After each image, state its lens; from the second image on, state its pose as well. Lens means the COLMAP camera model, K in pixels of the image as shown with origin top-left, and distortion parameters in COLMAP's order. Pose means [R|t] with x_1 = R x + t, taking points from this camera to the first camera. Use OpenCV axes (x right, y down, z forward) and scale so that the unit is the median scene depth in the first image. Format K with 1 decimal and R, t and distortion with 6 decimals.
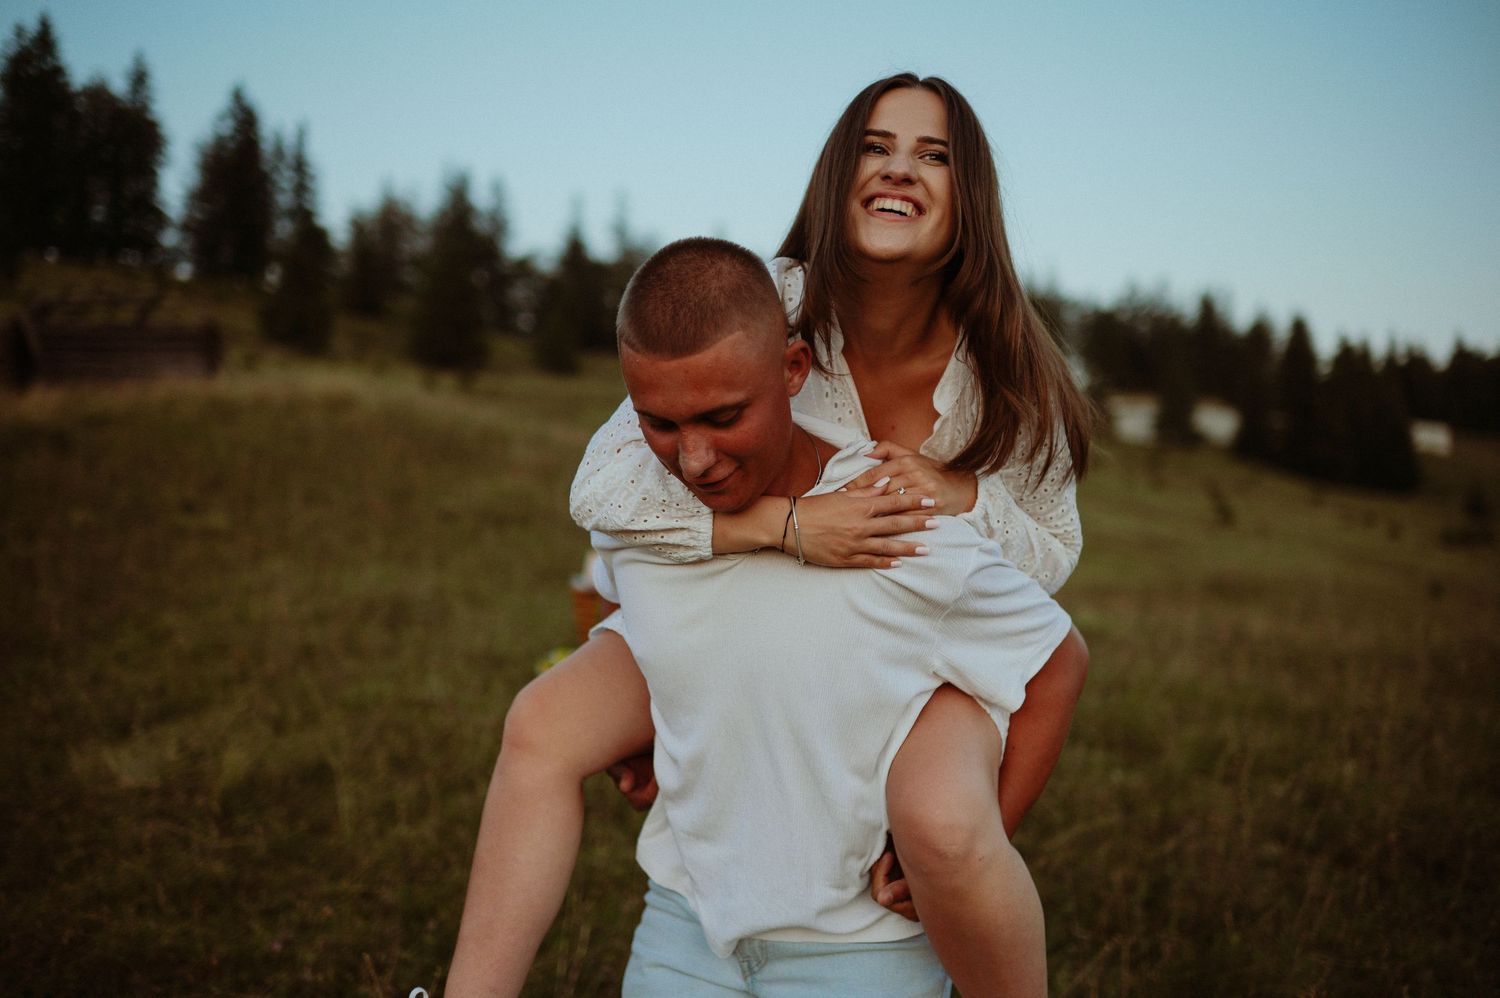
lens RADIAL K [[1445.4, 0, 750.0], [0, 1445.4, 499.0], [0, 0, 1]] dist [-0.110867, 0.081328]
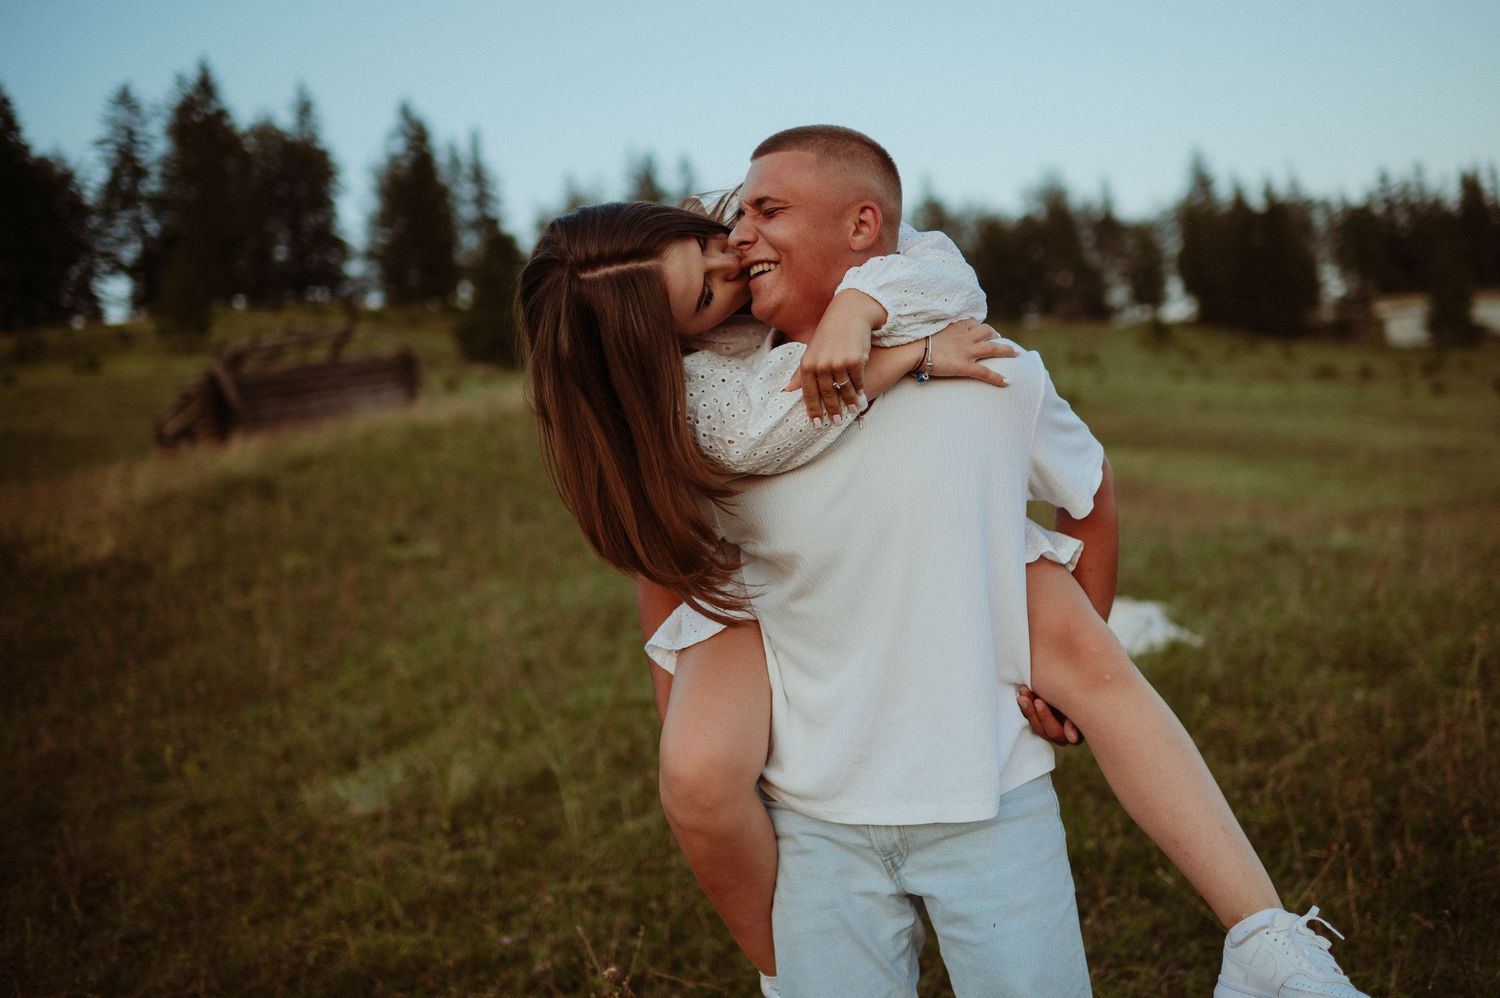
lens RADIAL K [[1576.4, 0, 824.2], [0, 1576.4, 452.9], [0, 0, 1]] dist [-0.116650, 0.127066]
pose [[0.985659, -0.125063, -0.113295, 0.024588], [0.123370, 0.992120, -0.021860, 0.007539], [0.115136, 0.007569, 0.993321, -0.035321]]
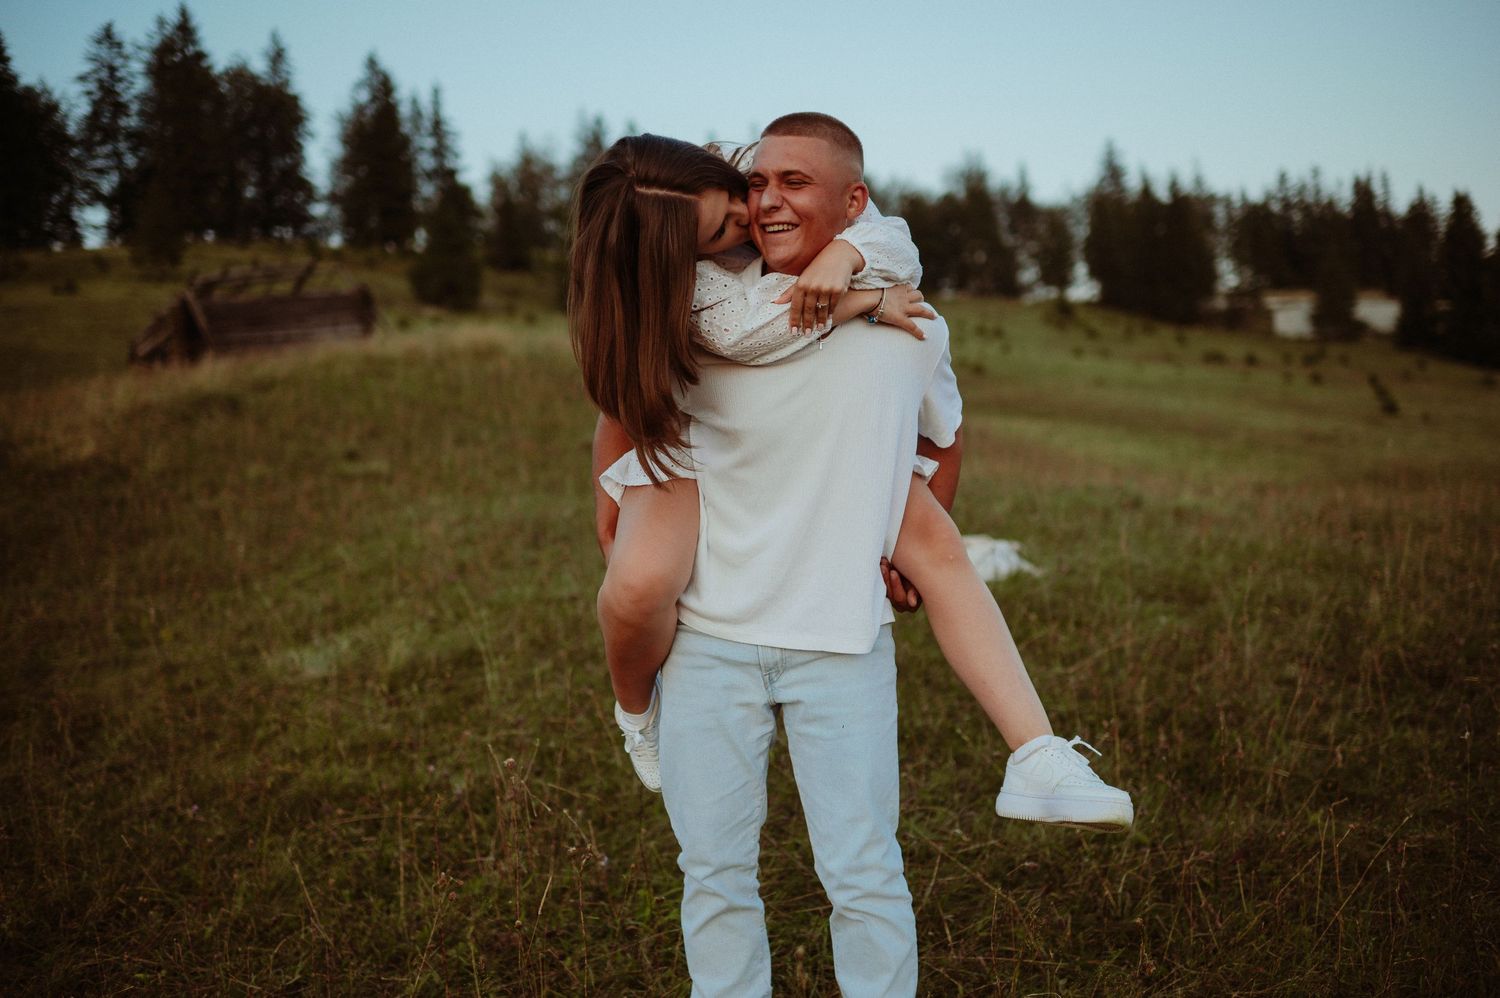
lens RADIAL K [[1488.1, 0, 750.0], [0, 1488.1, 499.0], [0, 0, 1]] dist [-0.111144, 0.124793]
pose [[0.990919, -0.062588, -0.119003, 0.044368], [0.067516, 0.997000, 0.037840, 0.018954], [0.116278, -0.045531, 0.992173, -0.096326]]
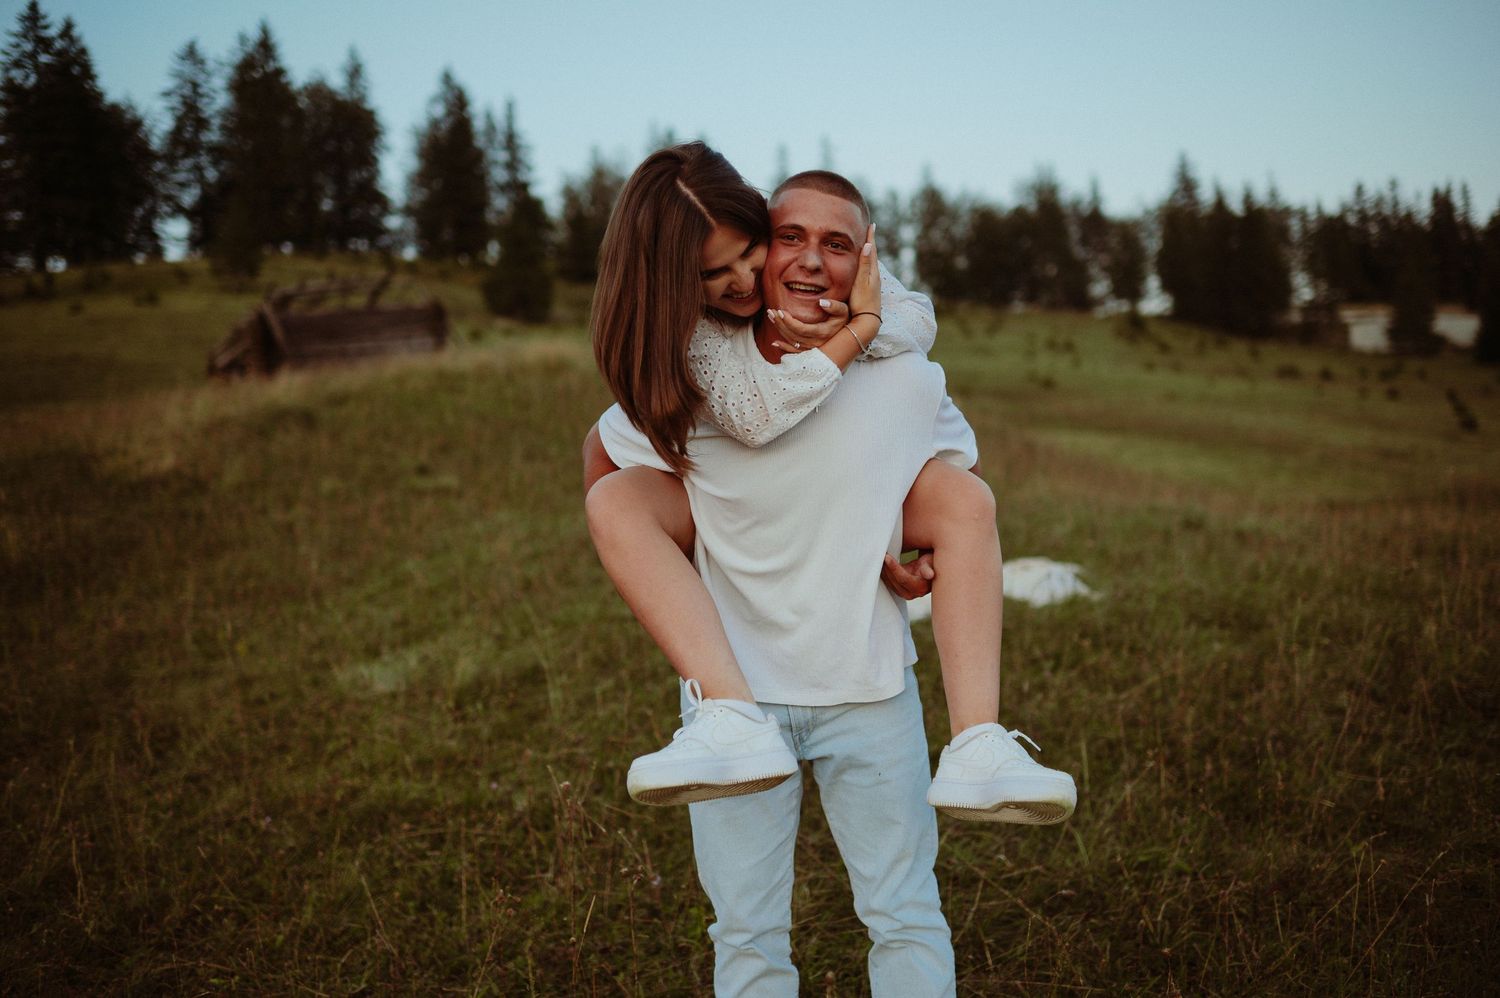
lens RADIAL K [[1495.8, 0, 747.7], [0, 1495.8, 483.6], [0, 0, 1]] dist [-0.112581, 0.123850]
pose [[0.984338, -0.057976, -0.166485, 0.052273], [0.061856, 0.997919, 0.018206, 0.012093], [0.165083, -0.028219, 0.985876, -0.111795]]
